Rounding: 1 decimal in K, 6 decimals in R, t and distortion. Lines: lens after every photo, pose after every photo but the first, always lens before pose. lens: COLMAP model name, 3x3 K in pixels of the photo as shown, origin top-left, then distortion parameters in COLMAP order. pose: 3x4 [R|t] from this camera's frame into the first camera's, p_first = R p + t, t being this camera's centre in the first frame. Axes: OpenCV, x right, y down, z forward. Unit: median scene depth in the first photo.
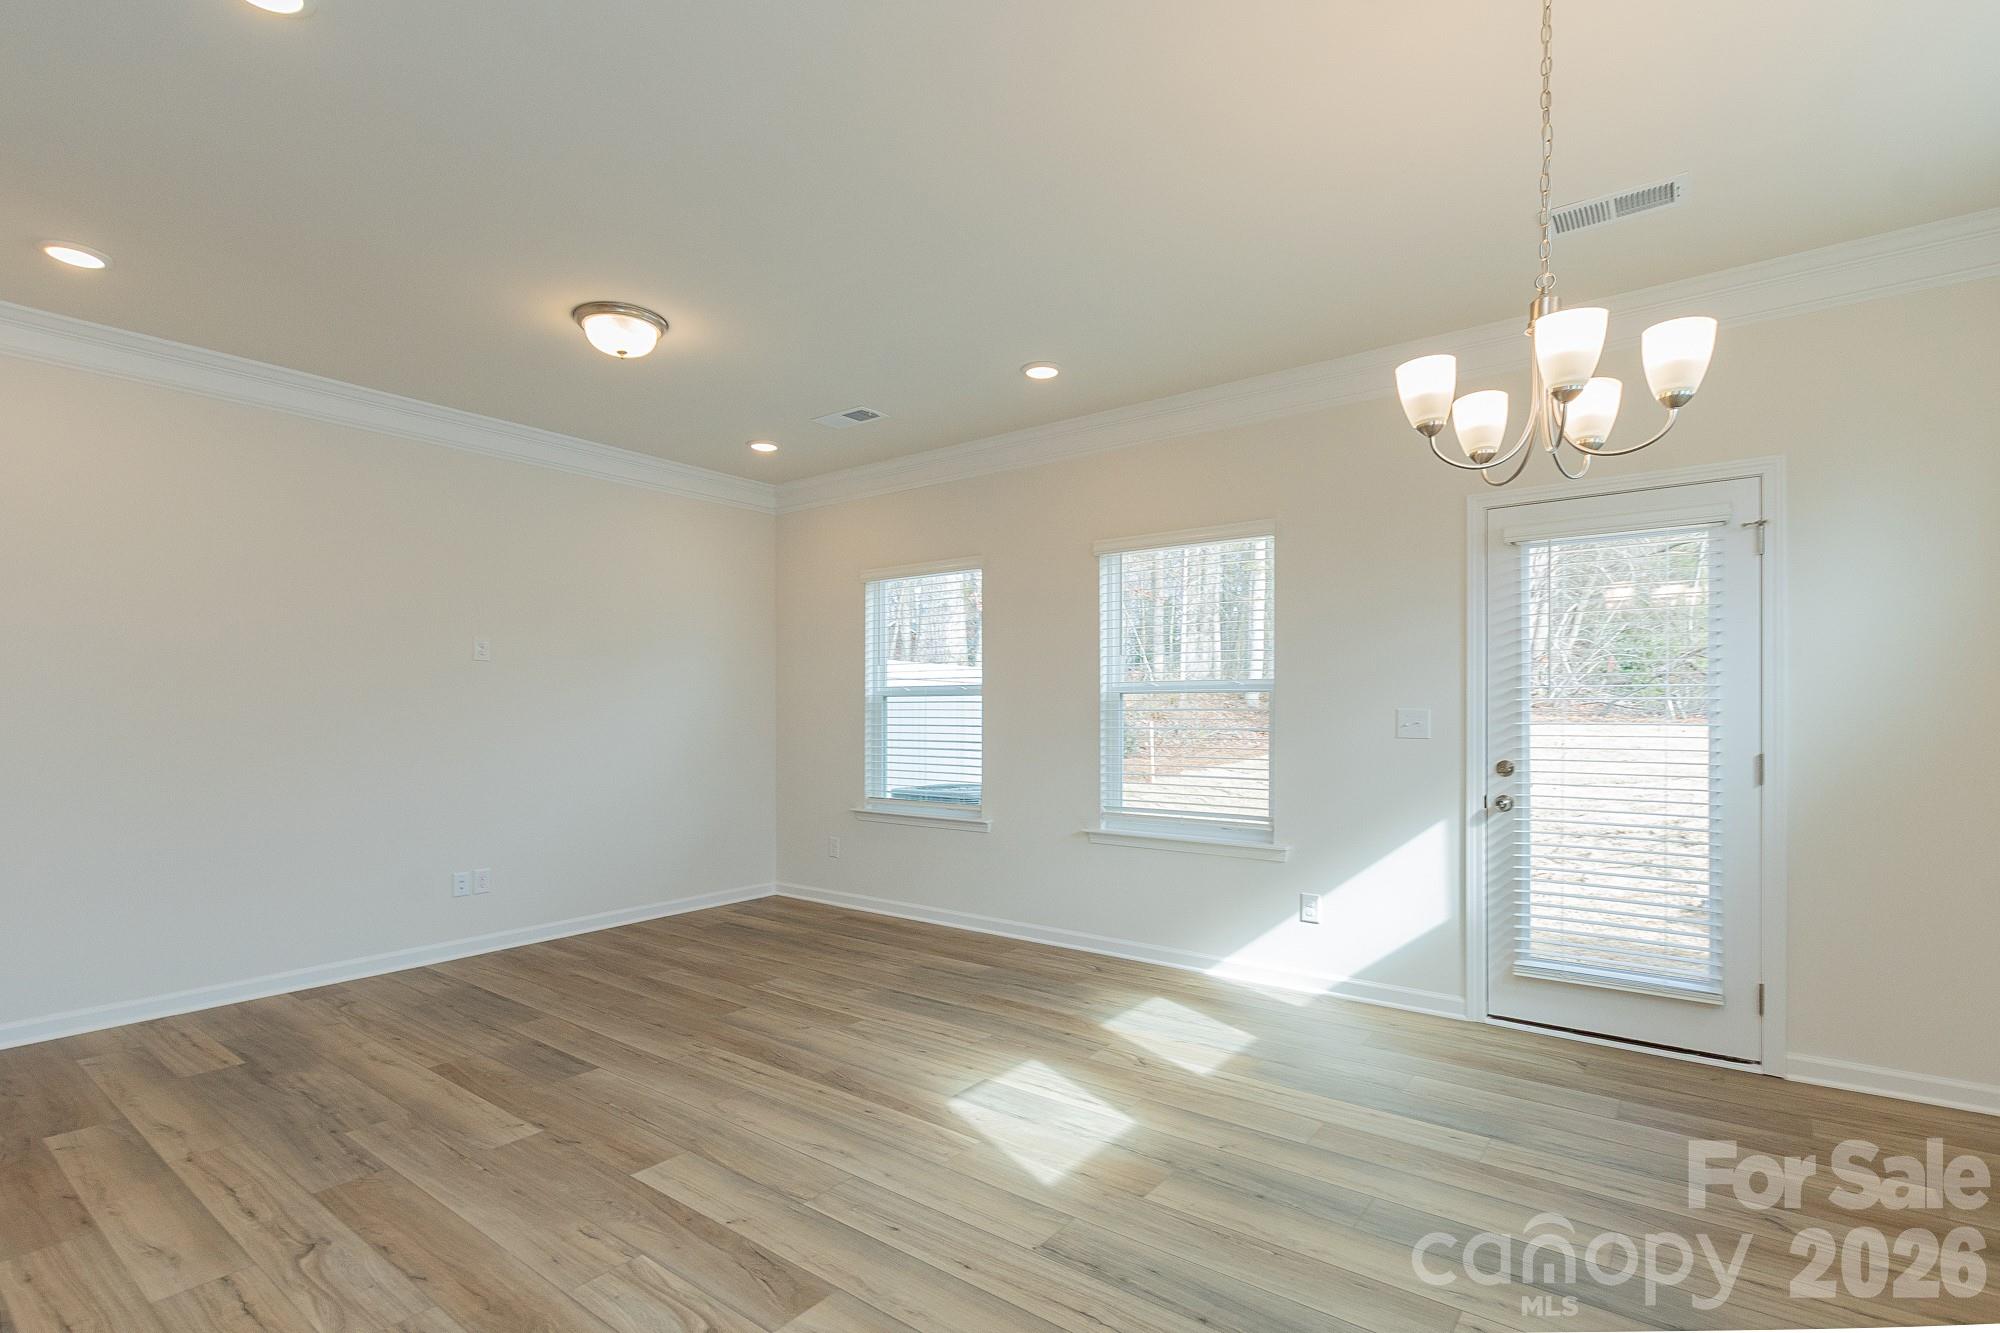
lens RADIAL K [[904.5, 0, 970.2], [0, 904.5, 719.5], [0, 0, 1]] dist [0.002194, -0.004303]
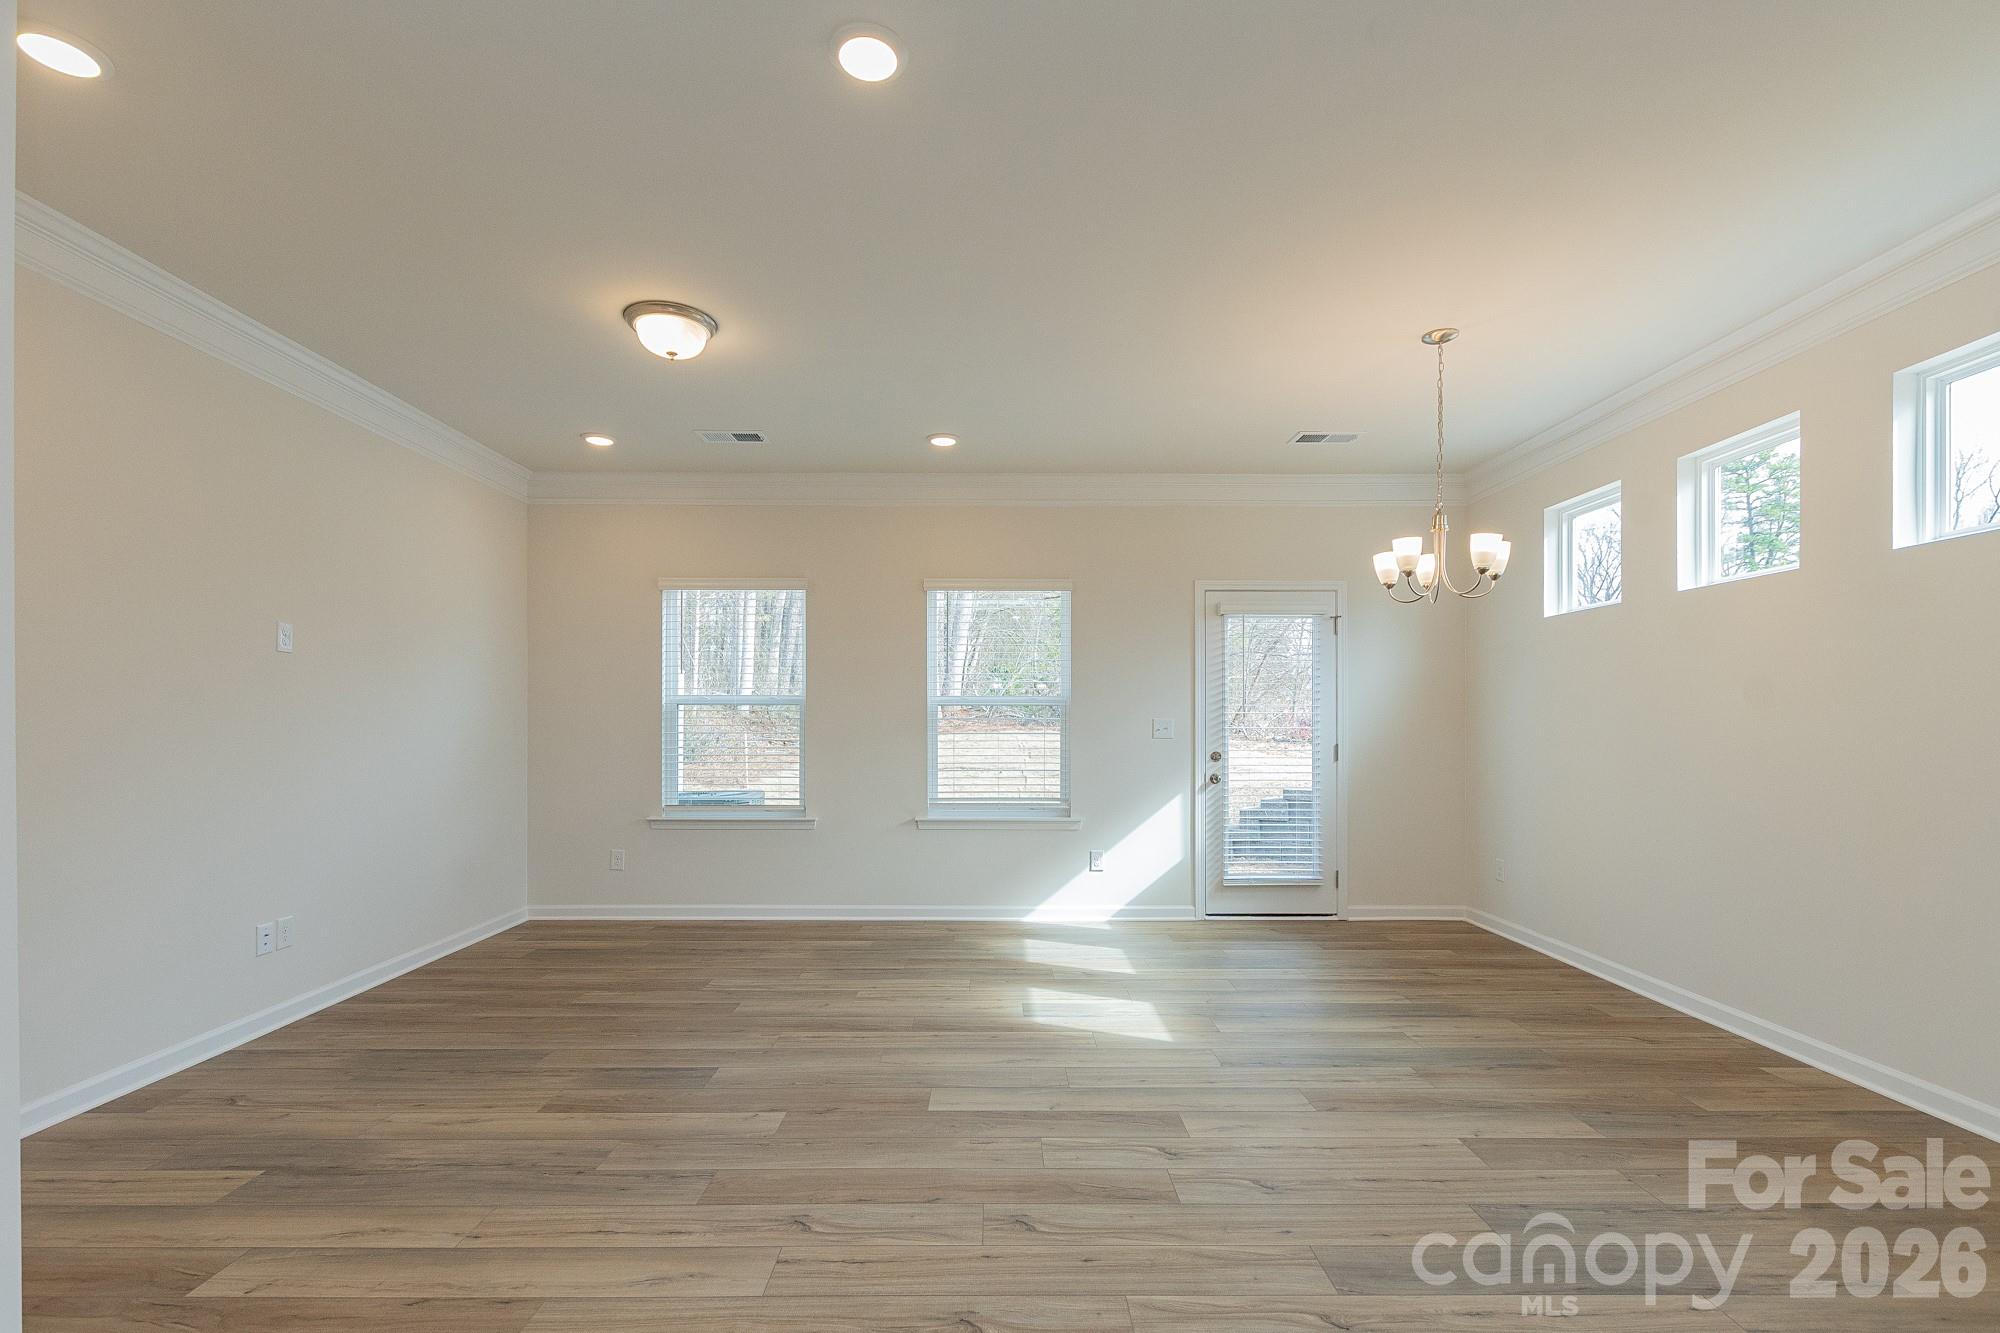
lens RADIAL K [[904.5, 0, 968.2], [0, 904.5, 712.9], [0, 0, 1]] dist [0.002194, -0.004303]
pose [[0.789276, 0.009479, 0.613965, -0.646890], [0.001718, 0.999843, -0.017644, 0.004947], [-0.614036, 0.014980, 0.789136, 0.019451]]
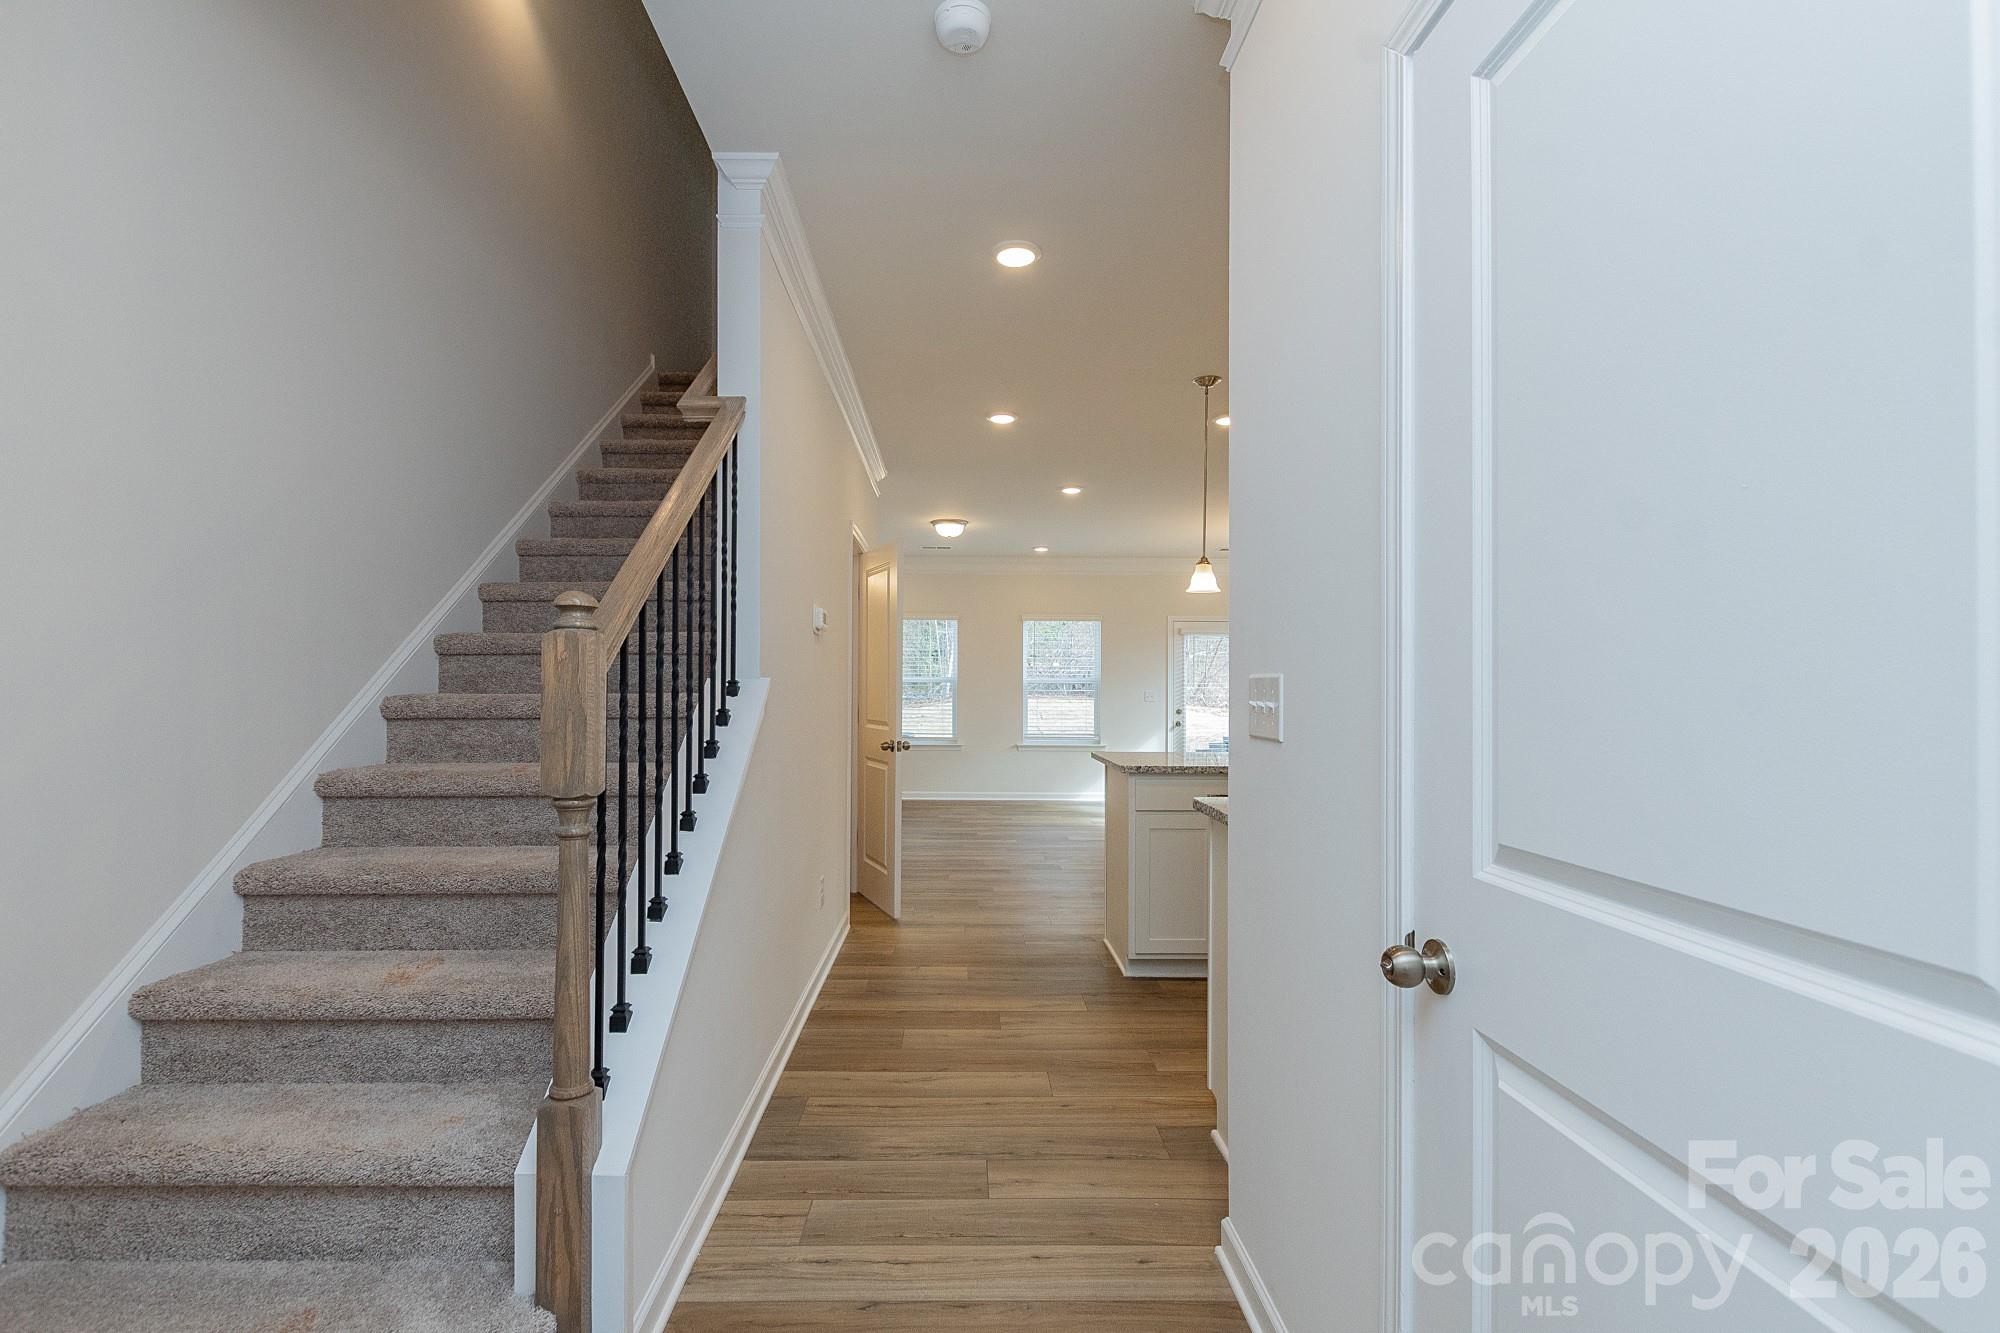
lens RADIAL K [[904.5, 0, 972.0], [0, 904.5, 687.8], [0, 0, 1]] dist [0.002194, -0.004303]
pose [[0.767726, 0.007072, 0.640739, -1.605542], [-0.000743, 0.999948, -0.010147, 0.007290], [-0.640778, 0.007314, 0.767691, -0.724034]]
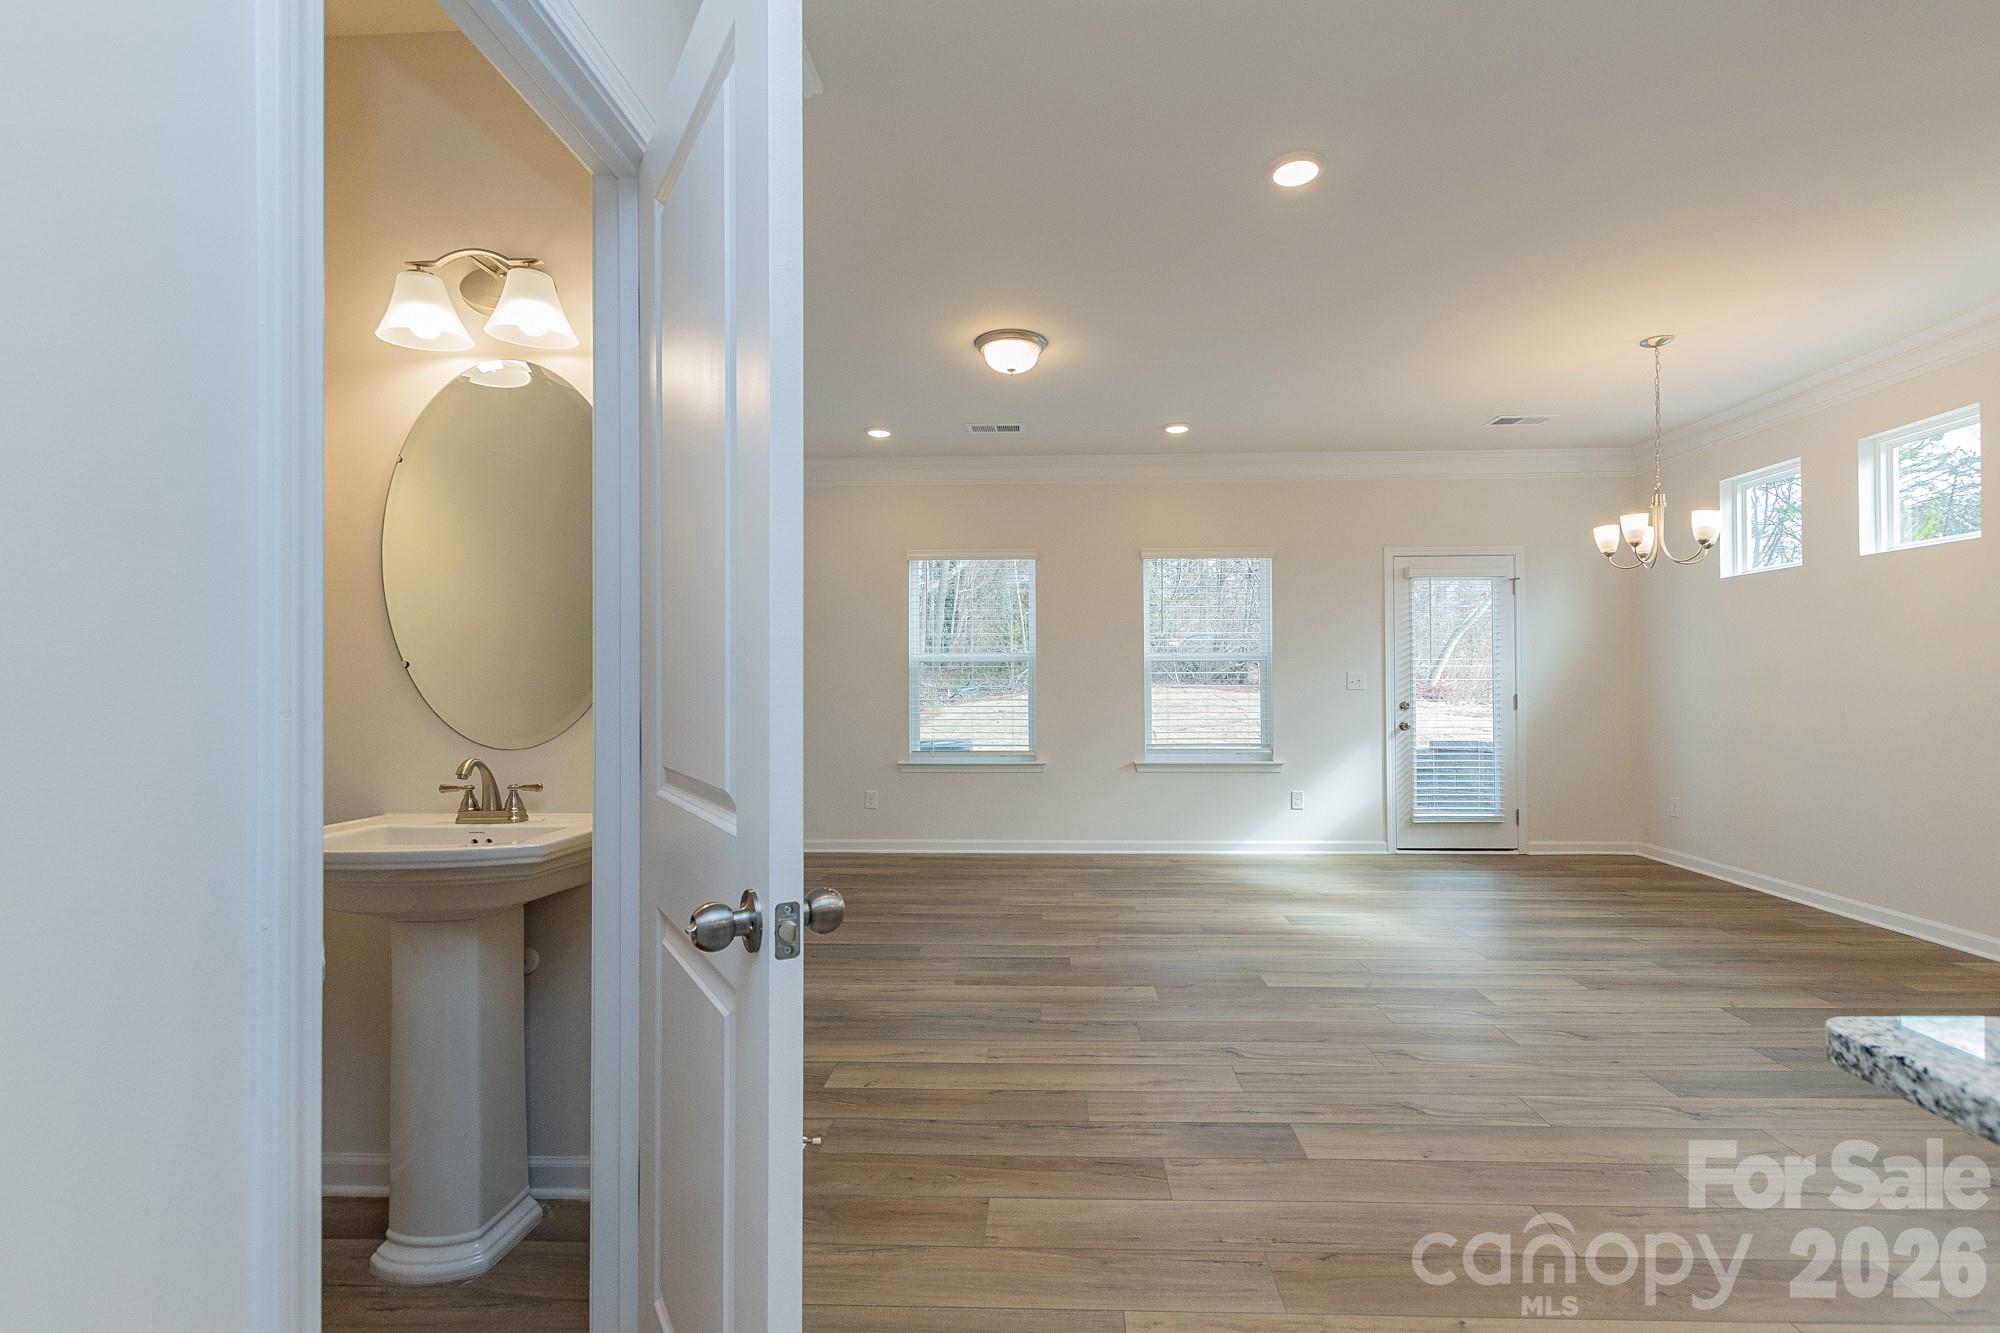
lens RADIAL K [[904.5, 0, 995.2], [0, 904.5, 670.2], [0, 0, 1]] dist [0.002194, -0.004303]
pose [[0.812339, 0.006337, 0.583151, -0.964727], [0.006798, 0.999770, -0.020334, 0.013973], [-0.583146, 0.020482, 0.812109, 0.039260]]
